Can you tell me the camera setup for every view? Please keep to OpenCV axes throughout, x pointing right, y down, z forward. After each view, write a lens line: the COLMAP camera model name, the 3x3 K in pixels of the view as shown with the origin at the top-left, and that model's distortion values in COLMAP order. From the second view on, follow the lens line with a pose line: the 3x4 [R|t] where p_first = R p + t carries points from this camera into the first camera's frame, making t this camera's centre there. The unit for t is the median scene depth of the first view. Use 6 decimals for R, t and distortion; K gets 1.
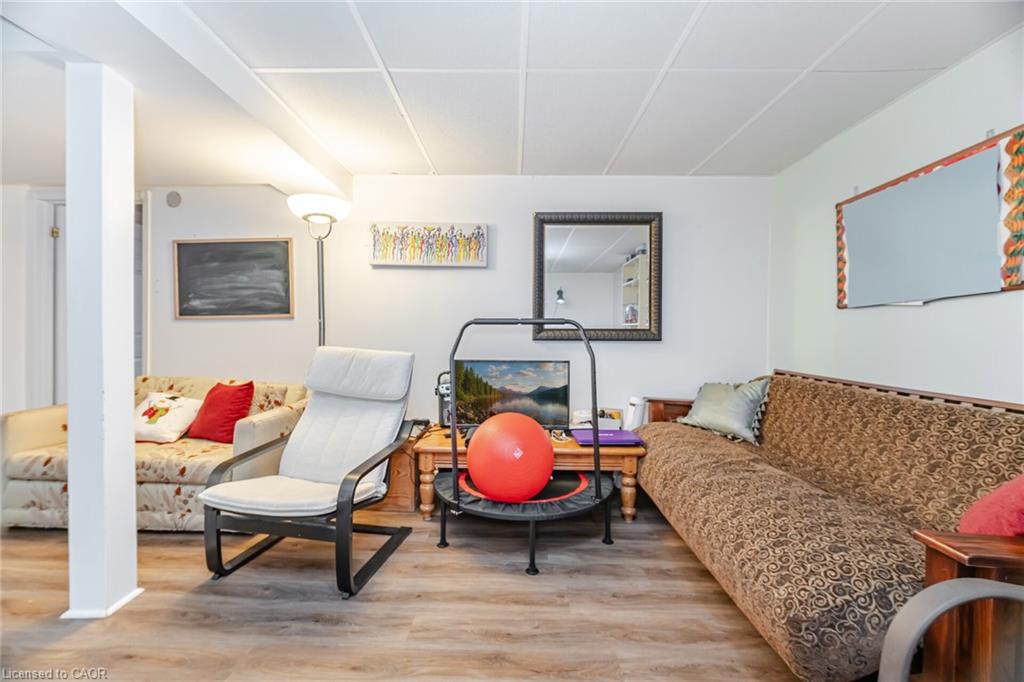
lens RADIAL K [[410.0, 0, 508.1], [0, 410.0, 335.2], [0, 0, 1]] dist [-0.006634, 0.000014]
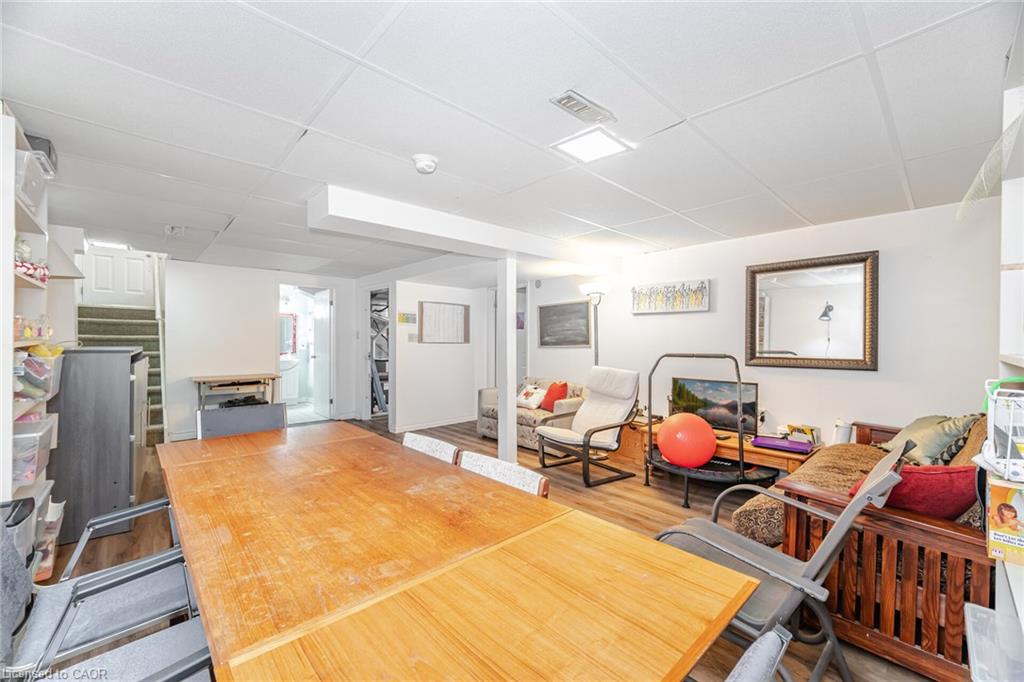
lens RADIAL K [[410.0, 0, 511.0], [0, 410.0, 344.9], [0, 0, 1]] dist [-0.006634, 0.000014]
pose [[0.693978, 0.002267, -0.719992, 0.569934], [-0.003760, 0.999993, -0.000476, -0.059835], [0.719986, 0.003037, 0.693982, -0.504453]]
